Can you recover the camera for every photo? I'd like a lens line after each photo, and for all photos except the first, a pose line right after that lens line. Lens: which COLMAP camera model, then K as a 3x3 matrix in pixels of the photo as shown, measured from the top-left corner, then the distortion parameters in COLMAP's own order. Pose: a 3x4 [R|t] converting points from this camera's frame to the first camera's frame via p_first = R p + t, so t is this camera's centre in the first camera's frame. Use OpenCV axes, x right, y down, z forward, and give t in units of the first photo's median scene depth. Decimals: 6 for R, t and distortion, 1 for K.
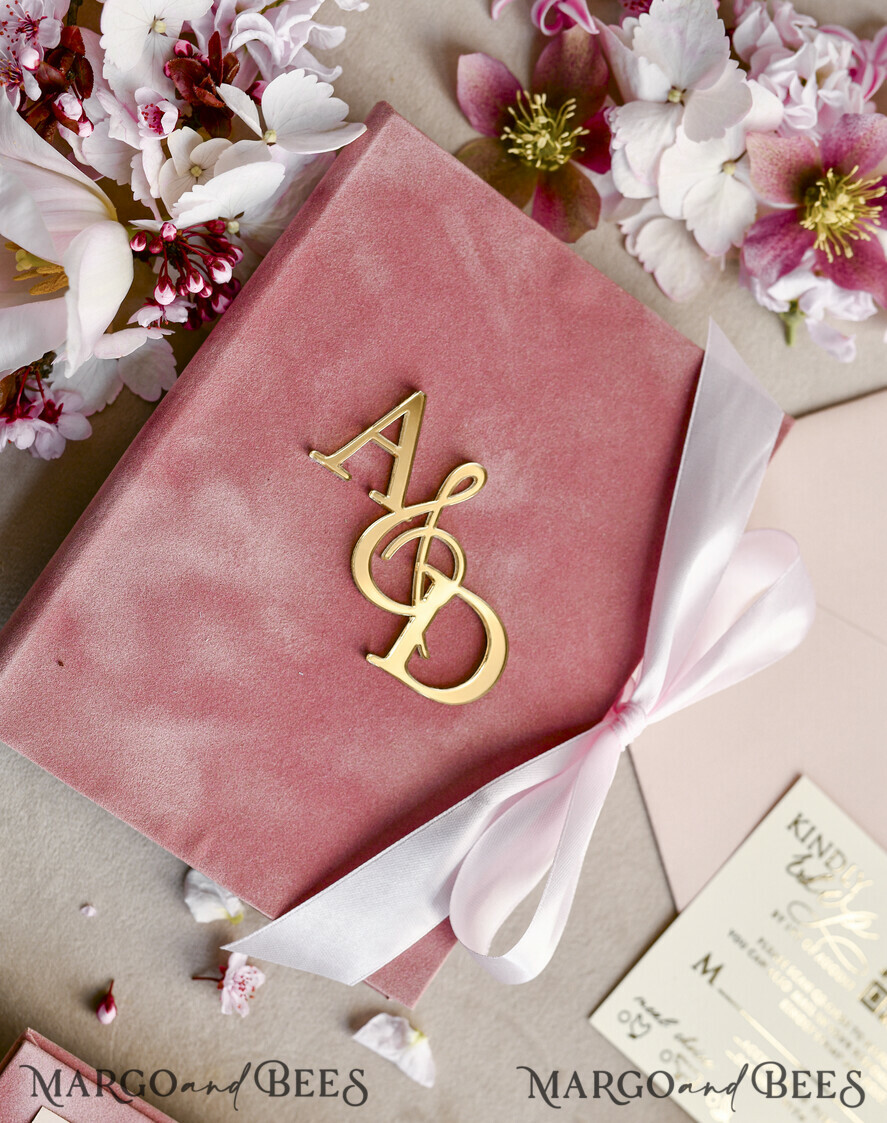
lens RADIAL K [[2003.3, 0, 449.8], [0, 2003.3, 671.4], [0, 0, 1]] dist [-0.024737, -0.004910]
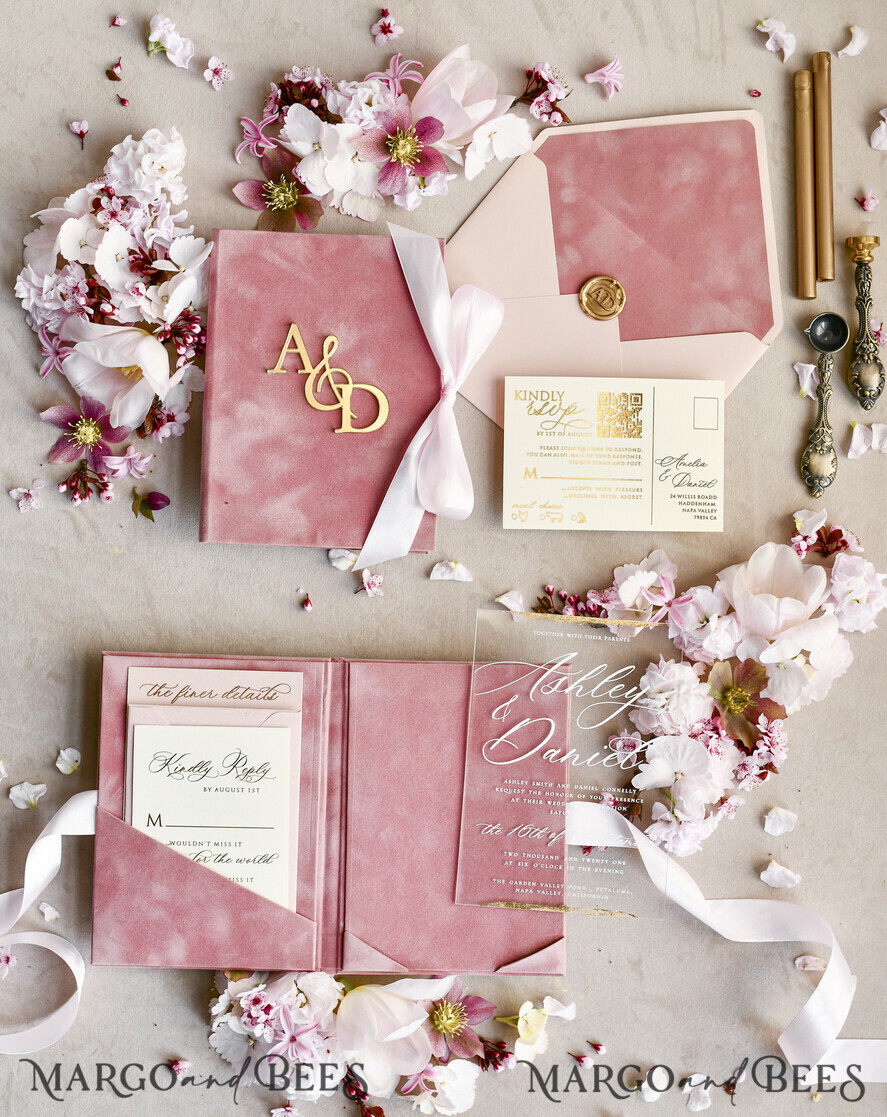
lens RADIAL K [[1954.1, 0, 432.1], [0, 1954.1, 580.5], [0, 0, 1]] dist [-0.020123, 0.035672]
pose [[0.825327, -0.532513, -0.187794, 0.383806], [0.534825, 0.843894, -0.042485, 0.293576], [0.181102, -0.065372, 0.981289, -1.210559]]
